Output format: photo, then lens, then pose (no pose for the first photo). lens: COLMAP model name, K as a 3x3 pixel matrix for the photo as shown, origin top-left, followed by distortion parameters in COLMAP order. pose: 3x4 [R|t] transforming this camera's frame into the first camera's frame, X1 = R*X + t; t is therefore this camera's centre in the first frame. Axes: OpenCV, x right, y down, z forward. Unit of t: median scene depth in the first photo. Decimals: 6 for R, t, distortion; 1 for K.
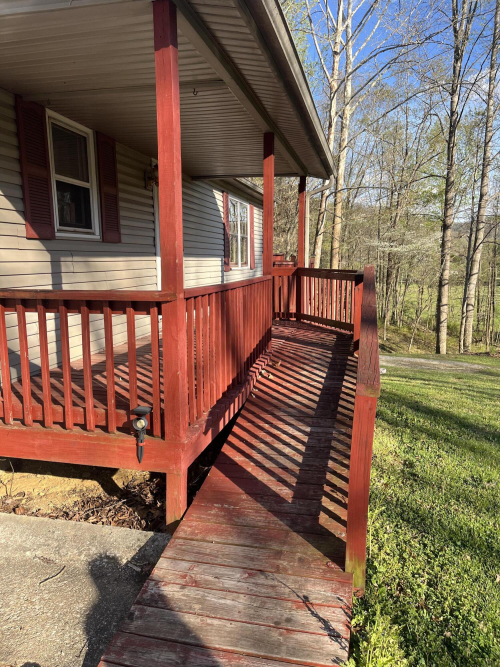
lens RADIAL K [[495.2, 0, 251.8], [0, 495.2, 330.5], [0, 0, 1]] dist [0.011192, -0.009193]
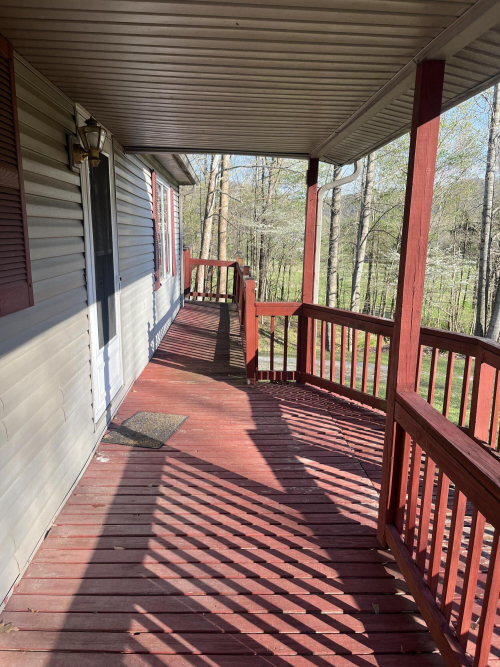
lens RADIAL K [[495.2, 0, 246.7], [0, 495.2, 339.6], [0, 0, 1]] dist [0.011192, -0.009193]
pose [[0.964586, -0.030472, 0.262002, -0.117130], [0.012695, 0.997517, 0.069278, -0.101315], [-0.263462, -0.063498, 0.962578, 0.319688]]
